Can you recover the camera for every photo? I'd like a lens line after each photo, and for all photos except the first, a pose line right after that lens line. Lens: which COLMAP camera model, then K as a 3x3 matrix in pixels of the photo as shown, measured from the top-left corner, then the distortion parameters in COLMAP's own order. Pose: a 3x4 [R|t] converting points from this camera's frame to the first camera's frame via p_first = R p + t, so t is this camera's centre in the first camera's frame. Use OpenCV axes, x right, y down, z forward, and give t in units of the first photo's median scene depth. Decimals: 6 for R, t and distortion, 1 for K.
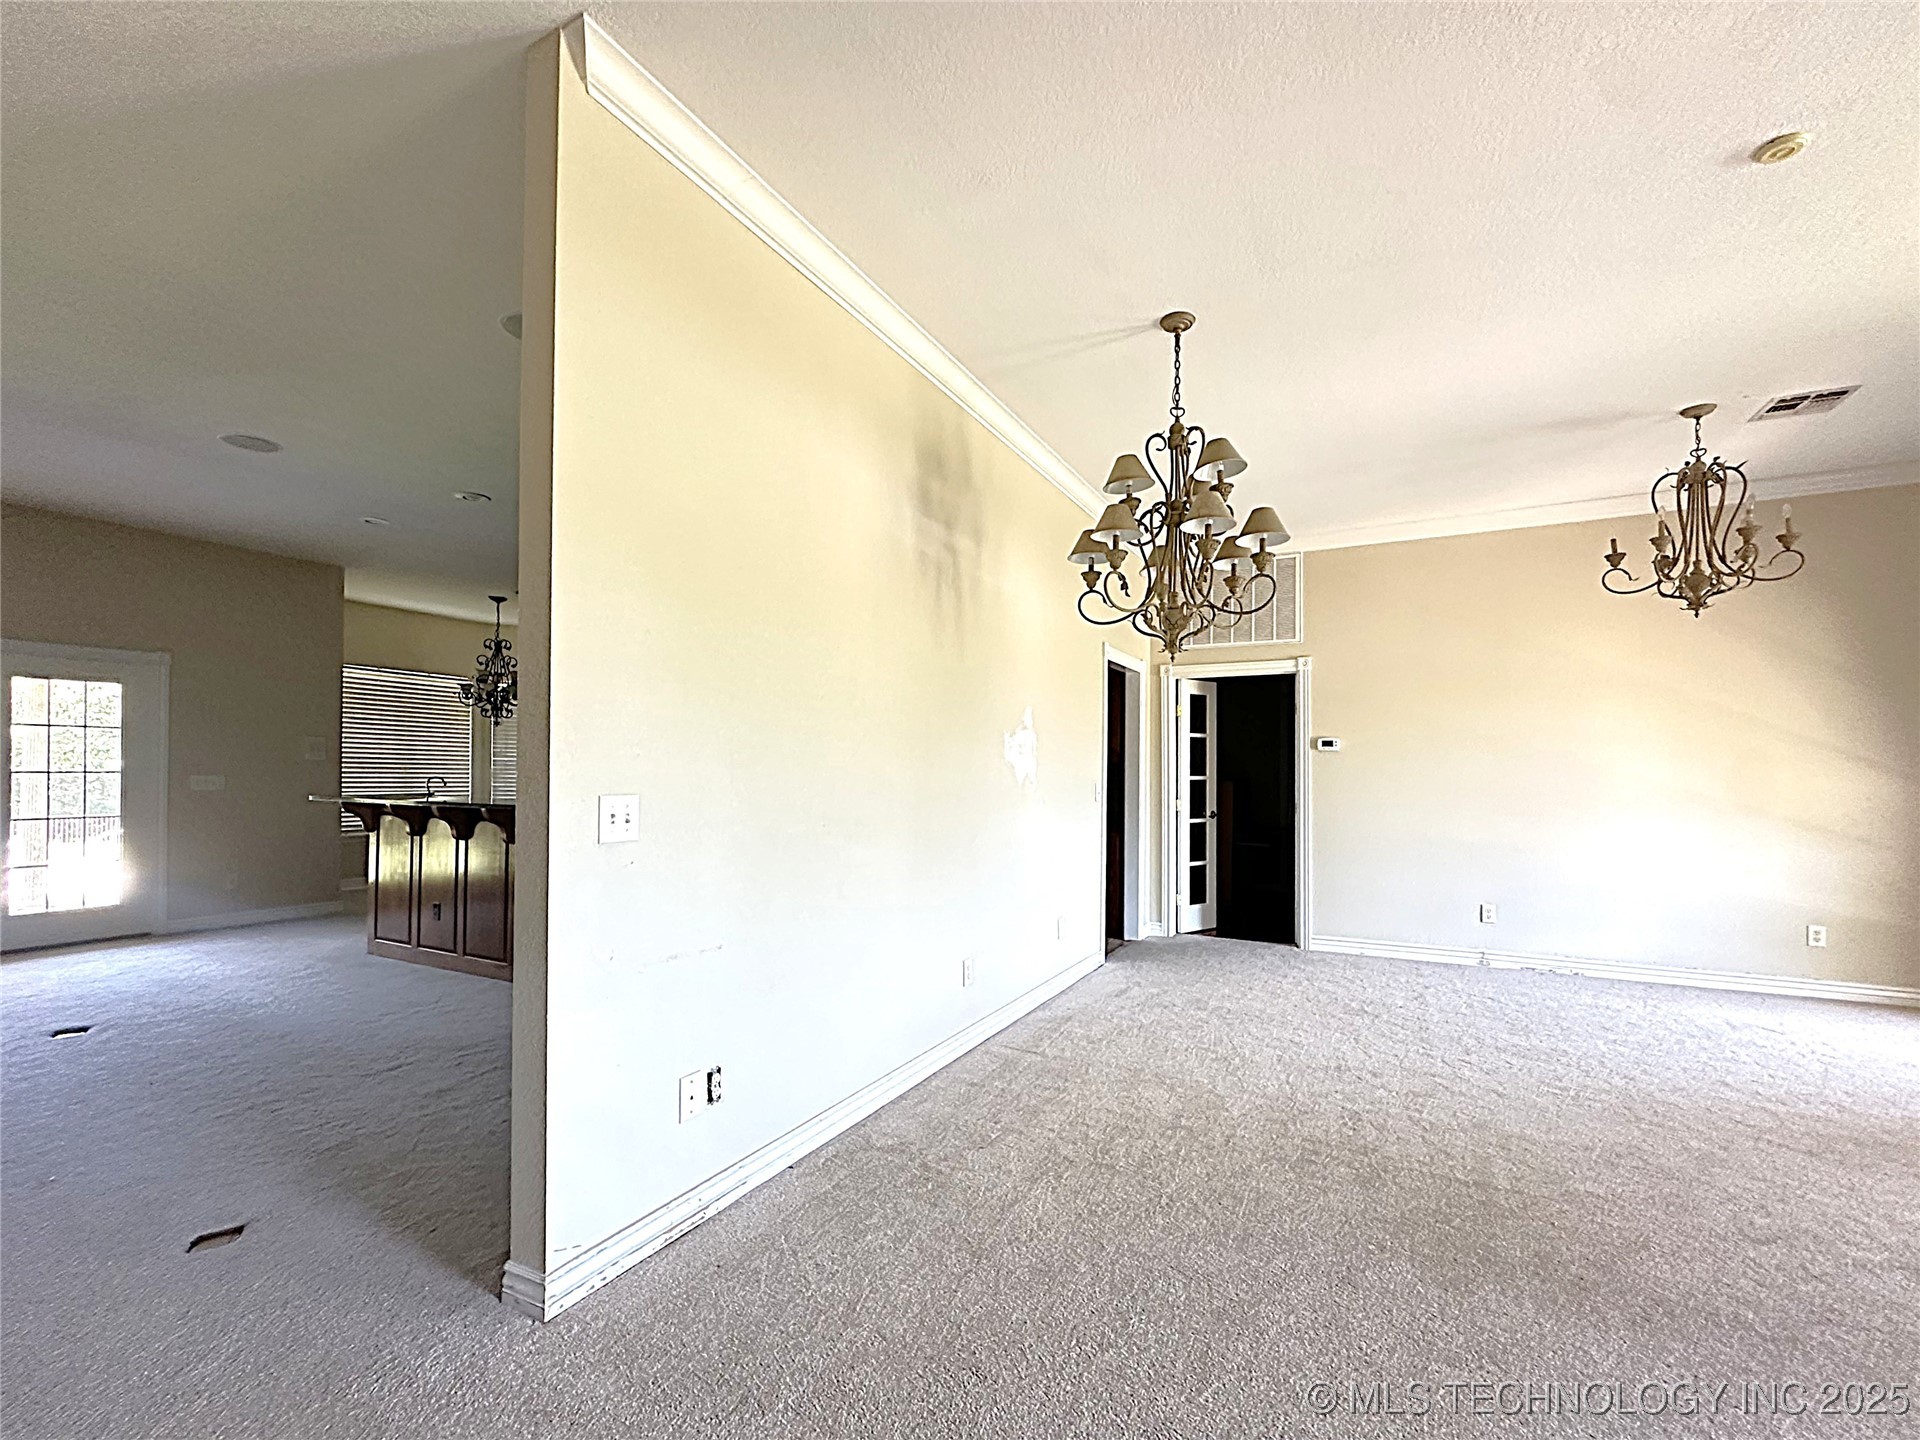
lens RADIAL K [[848.3, 0, 944.2], [0, 848.3, 760.9], [0, 0, 1]] dist [-0.003526, 0.000324]
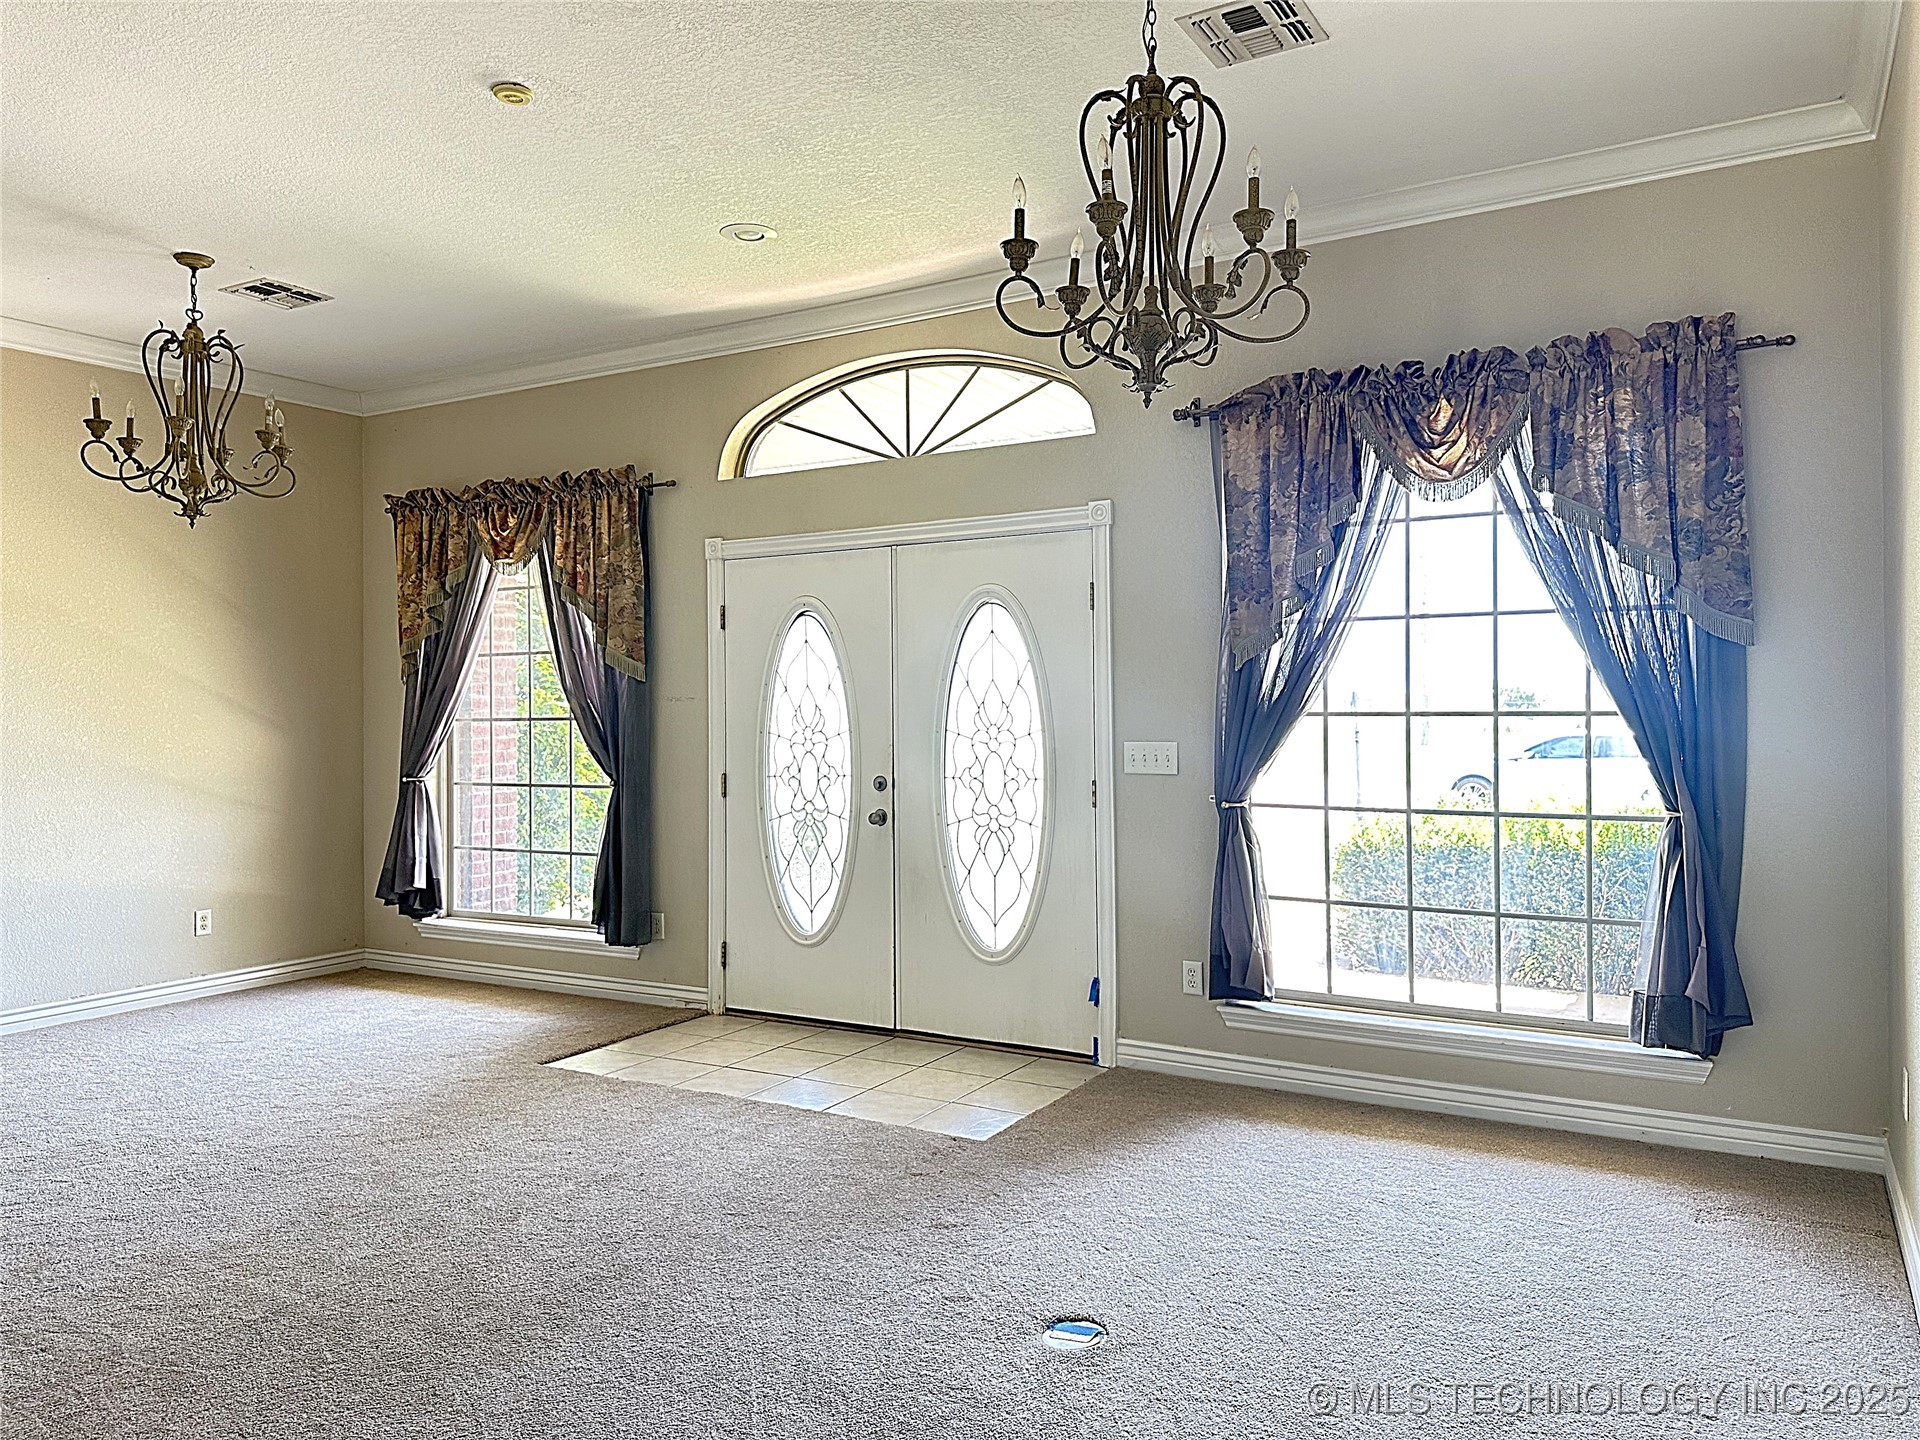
lens RADIAL K [[1345.7, 0, 1005.3], [0, 1345.7, 702.2], [0, 0, 1]] dist [0.053787, -0.061856]
pose [[0.020147, -0.001498, 0.999796, -0.334872], [-0.004595, 0.999988, 0.001591, -0.015928], [-0.999786, -0.004626, 0.020140, 0.233842]]
